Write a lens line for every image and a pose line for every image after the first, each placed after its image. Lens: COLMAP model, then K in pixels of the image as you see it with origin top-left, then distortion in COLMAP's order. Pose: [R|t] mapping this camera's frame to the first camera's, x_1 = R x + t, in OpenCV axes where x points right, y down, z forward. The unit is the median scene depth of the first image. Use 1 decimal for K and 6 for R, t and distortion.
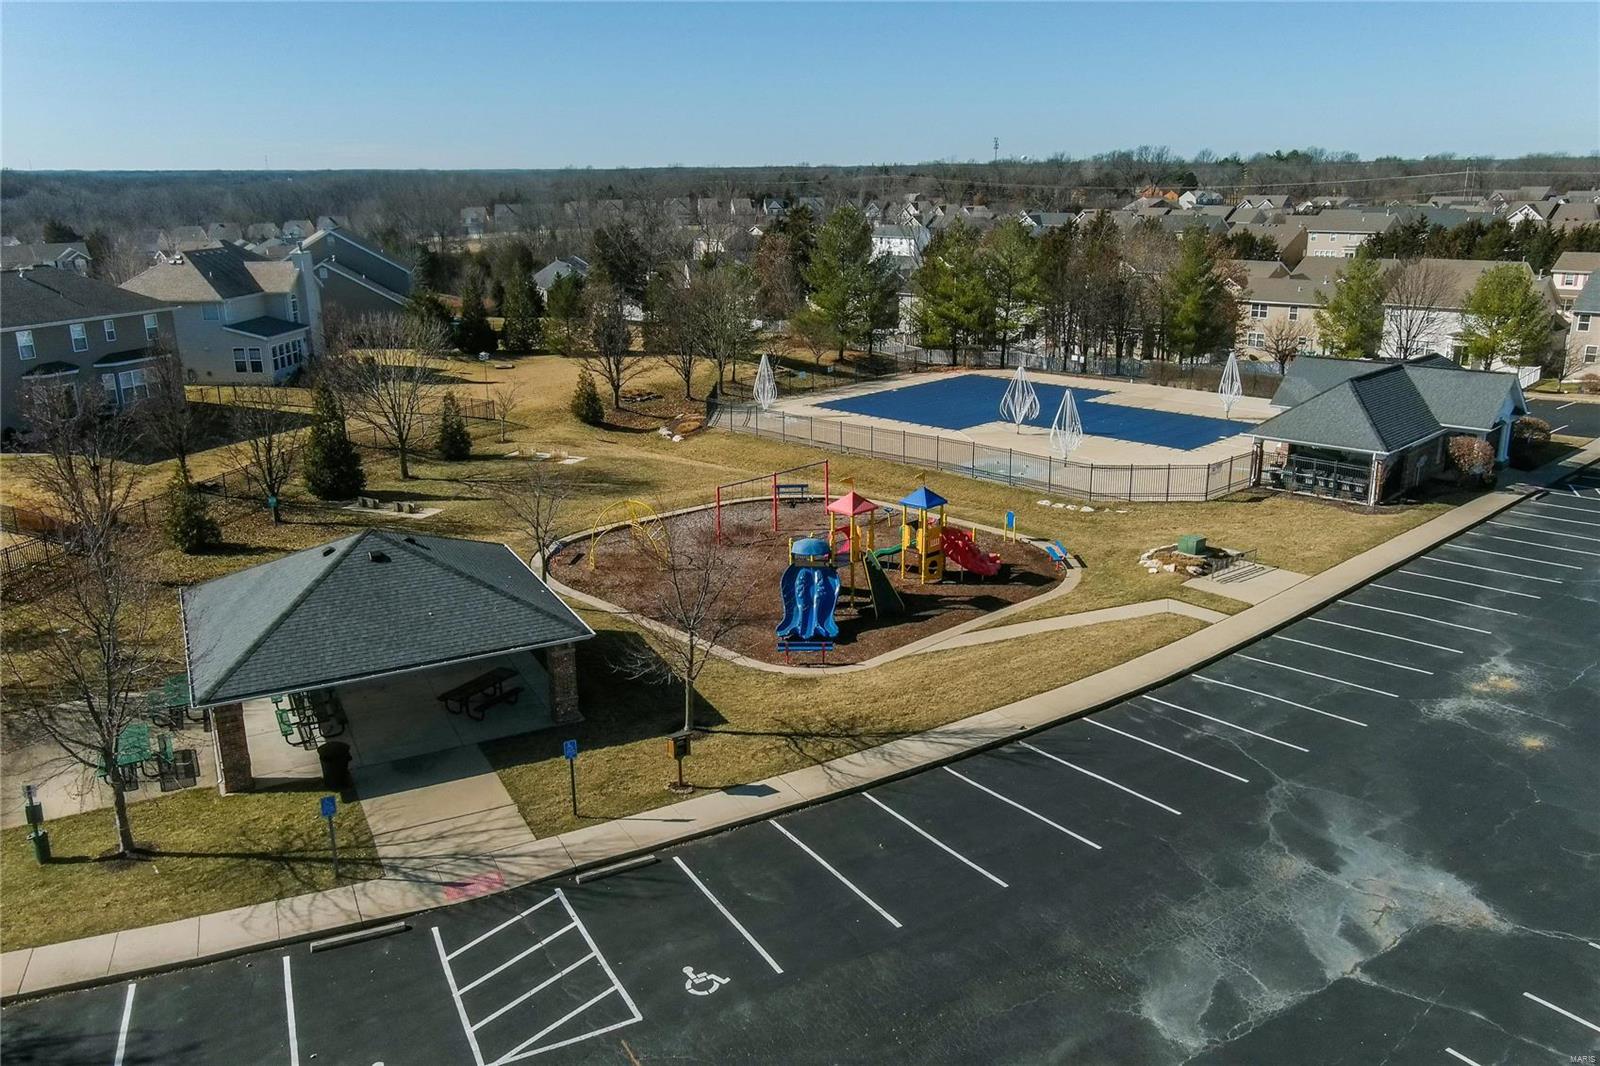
lens RADIAL K [[1232.3, 0, 800.0], [0, 1232.3, 533.0], [0, 0, 1]] dist [0.038593, -0.030246]
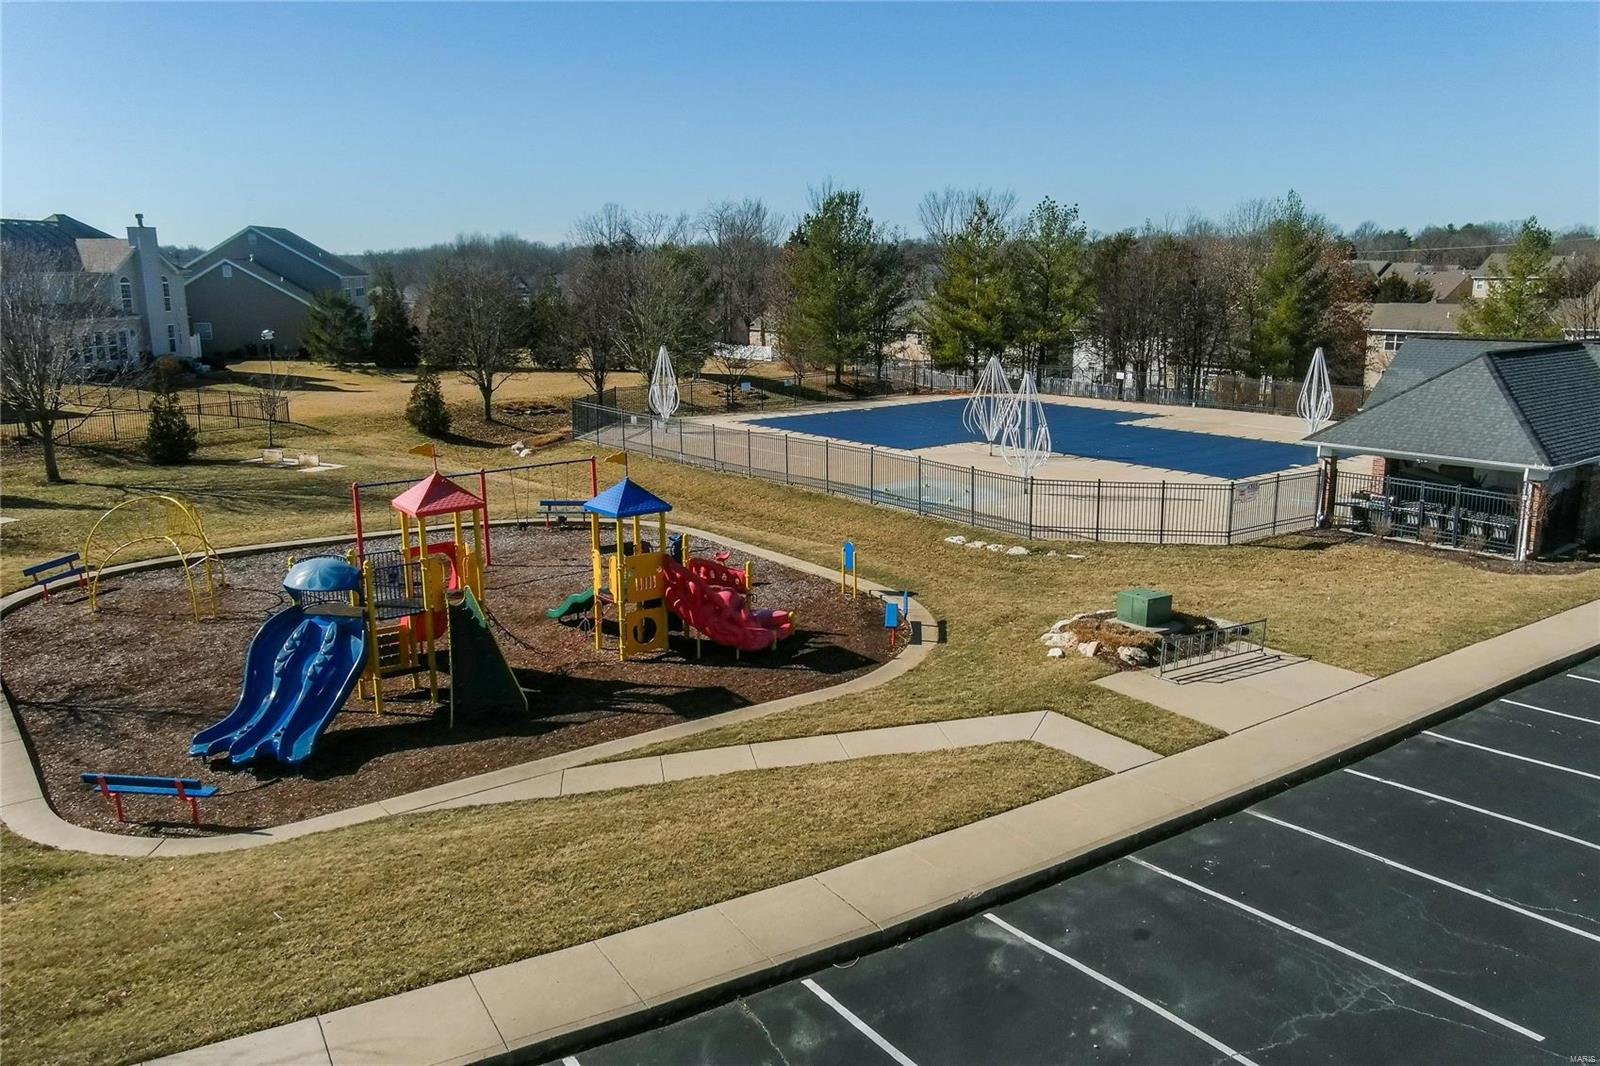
lens RADIAL K [[1232.3, 0, 800.0], [0, 1232.3, 533.0], [0, 0, 1]] dist [0.038593, -0.030246]
pose [[0.992670, 0.030037, -0.117062, 0.192805], [-0.037633, 0.997289, -0.063228, 0.013805], [0.114845, 0.067169, 0.991110, 0.383637]]
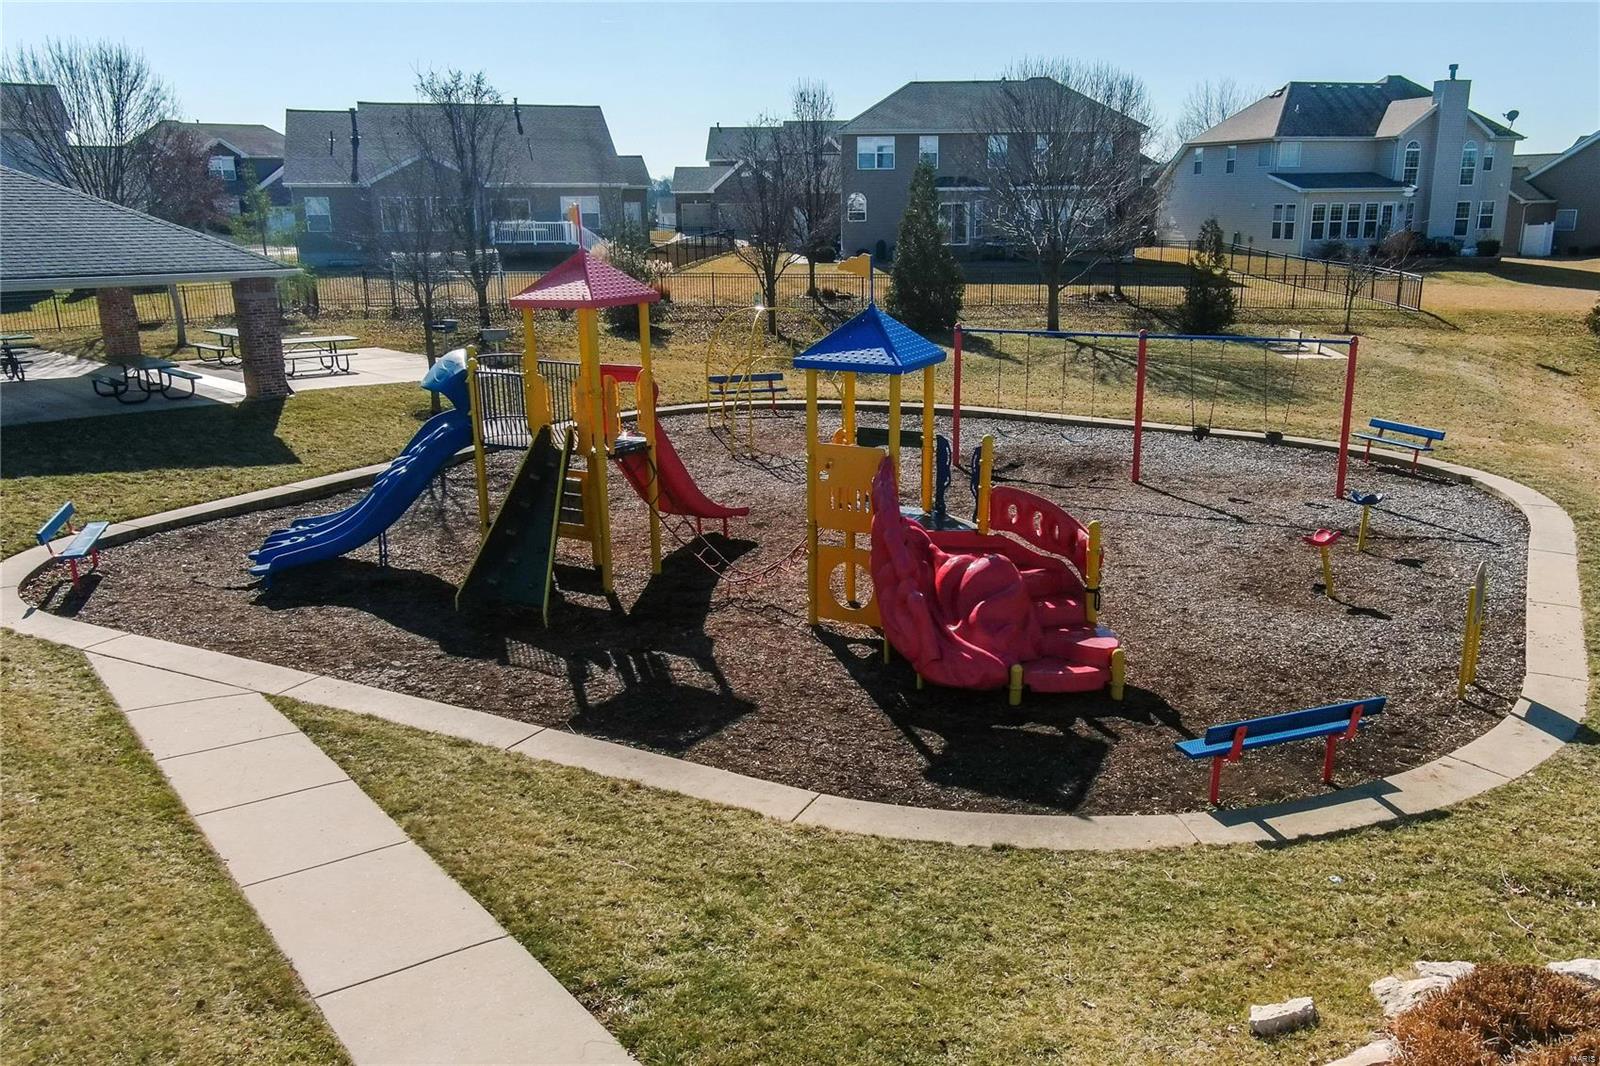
lens RADIAL K [[1295.2, 0, 843.0], [0, 1295.2, 564.5], [0, 0, 1]] dist [0.021720, -0.008341]
pose [[0.320367, 0.263639, -0.909868, 0.318090], [-0.260279, 0.948023, 0.183050, -0.027427], [0.910835, 0.178177, 0.372335, 0.716428]]
